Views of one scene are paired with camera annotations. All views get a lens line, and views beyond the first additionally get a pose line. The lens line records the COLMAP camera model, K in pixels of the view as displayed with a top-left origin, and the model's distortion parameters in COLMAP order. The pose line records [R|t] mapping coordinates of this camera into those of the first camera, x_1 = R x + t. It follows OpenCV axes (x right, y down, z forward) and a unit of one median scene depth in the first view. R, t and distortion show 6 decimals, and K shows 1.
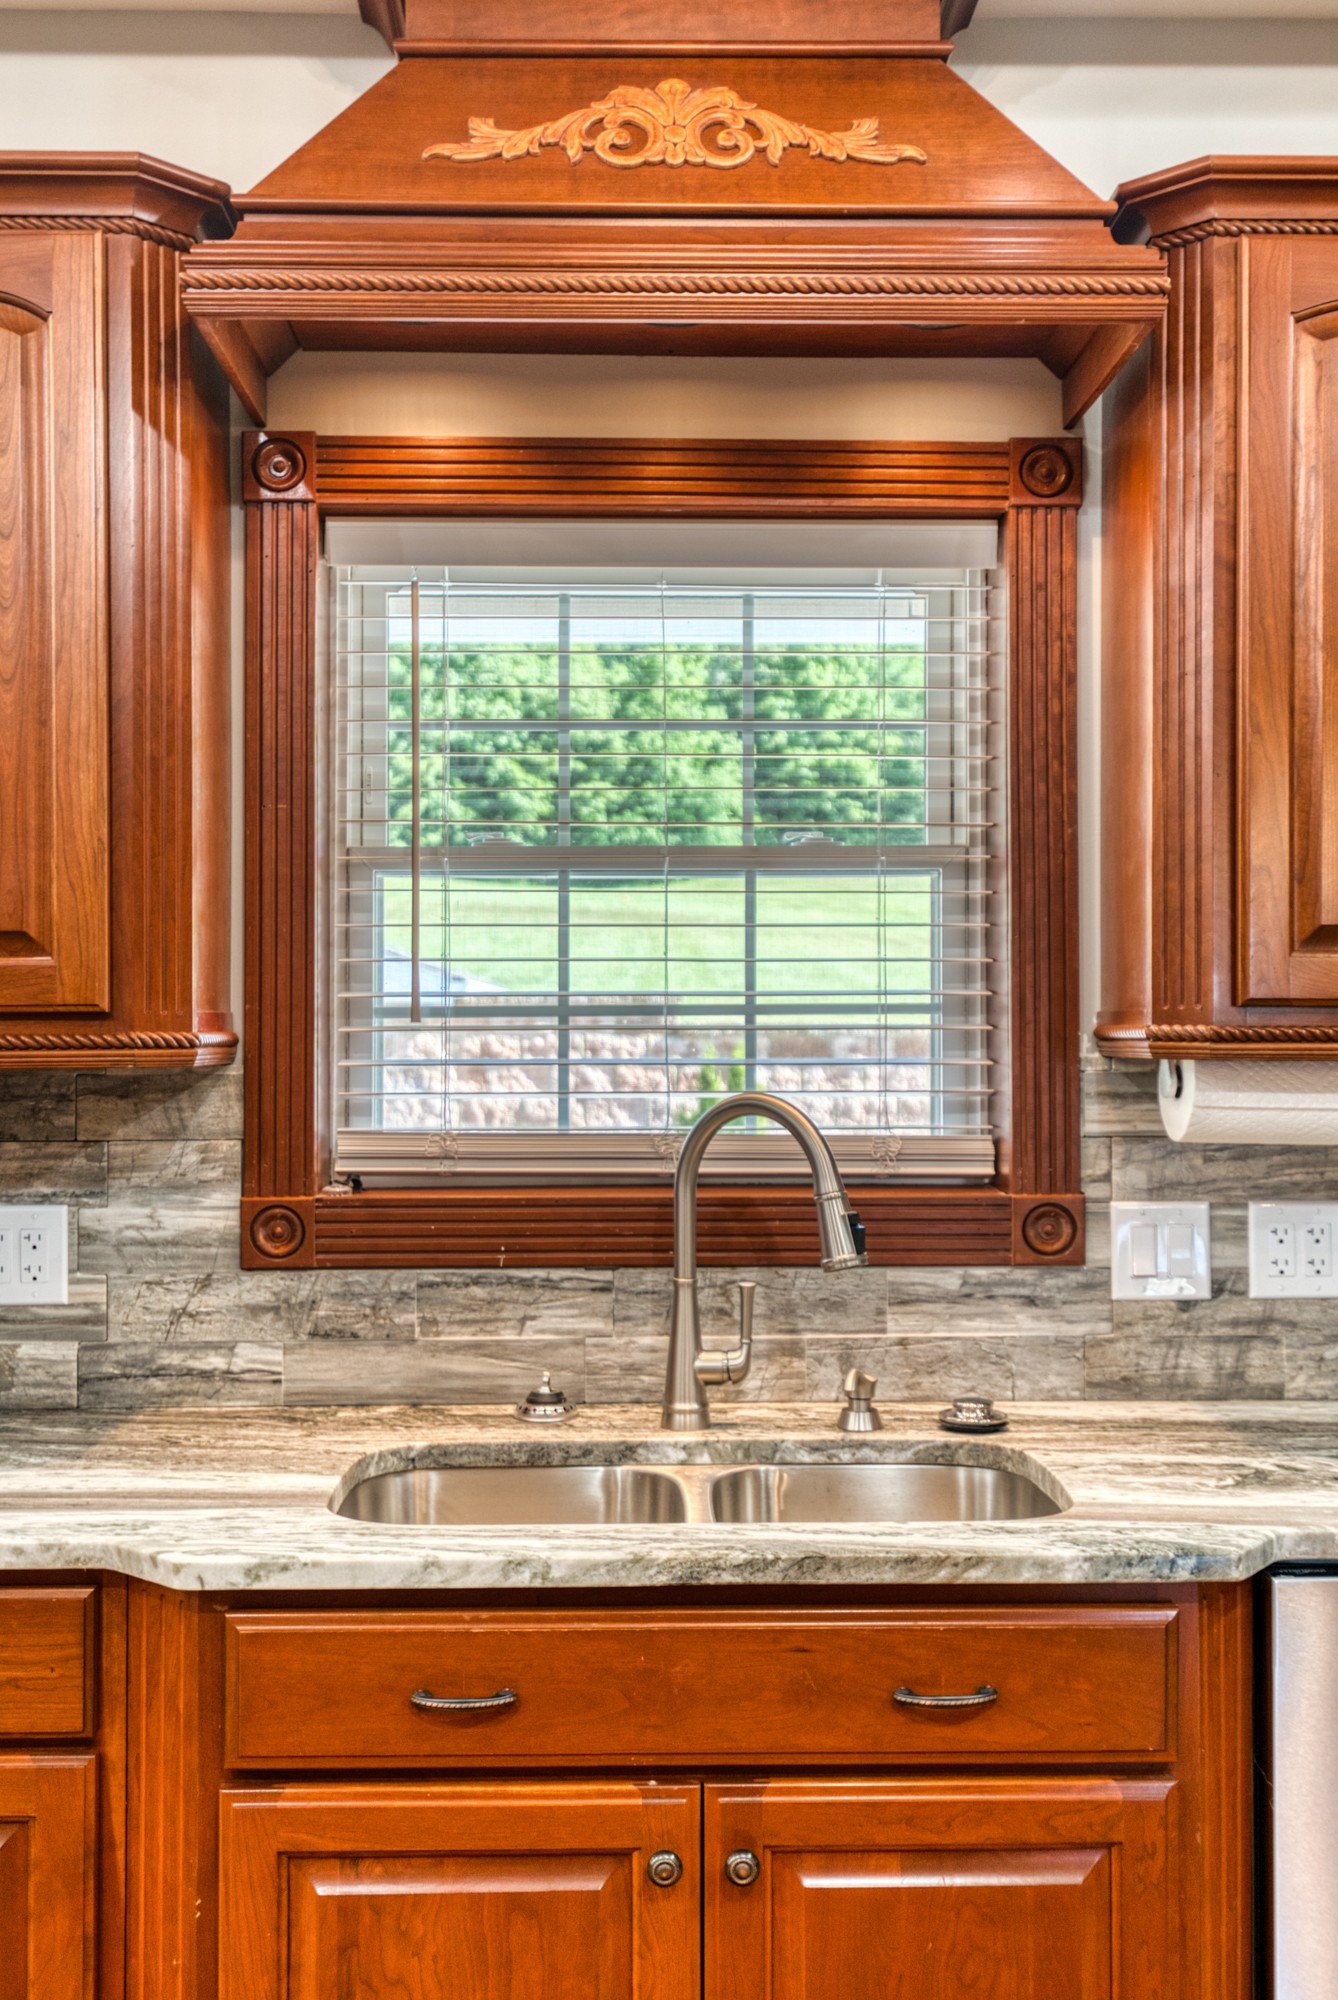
lens RADIAL K [[2018.6, 0, 665.0], [0, 2018.6, 1009.8], [0, 0, 1]] dist [0.039471, -0.029696]
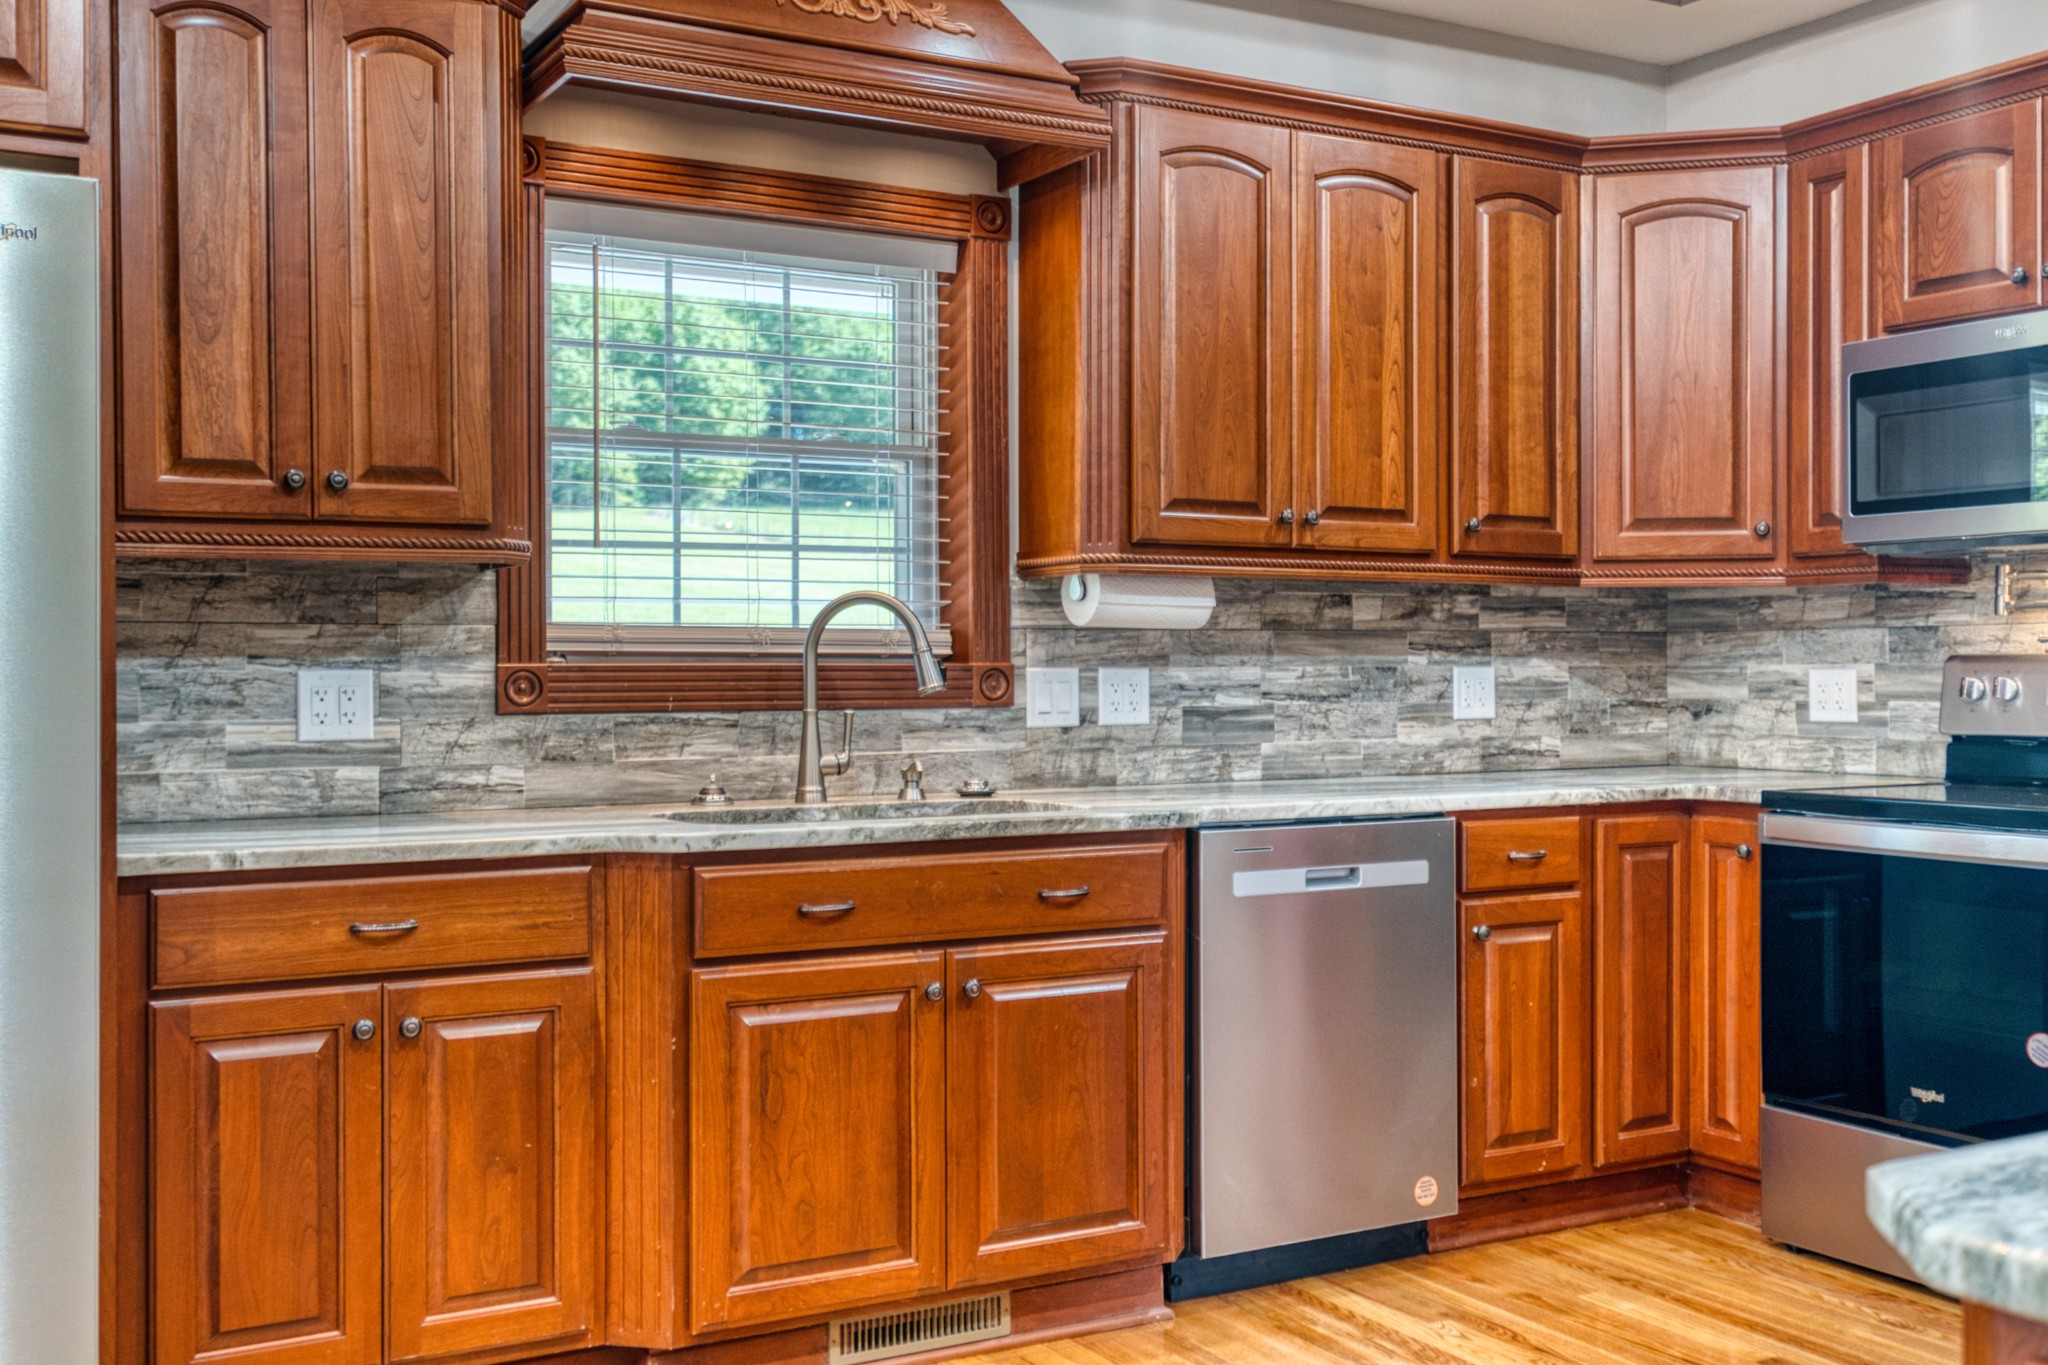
lens RADIAL K [[2067.0, 0, 1024.0], [0, 2067.0, 682.5], [0, 0, 1]] dist [0.039471, -0.029696]
pose [[0.883081, -0.003493, 0.469207, -0.569708], [-0.002619, 0.999920, 0.012373, 0.086390], [-0.469212, -0.012155, 0.883002, -0.480435]]
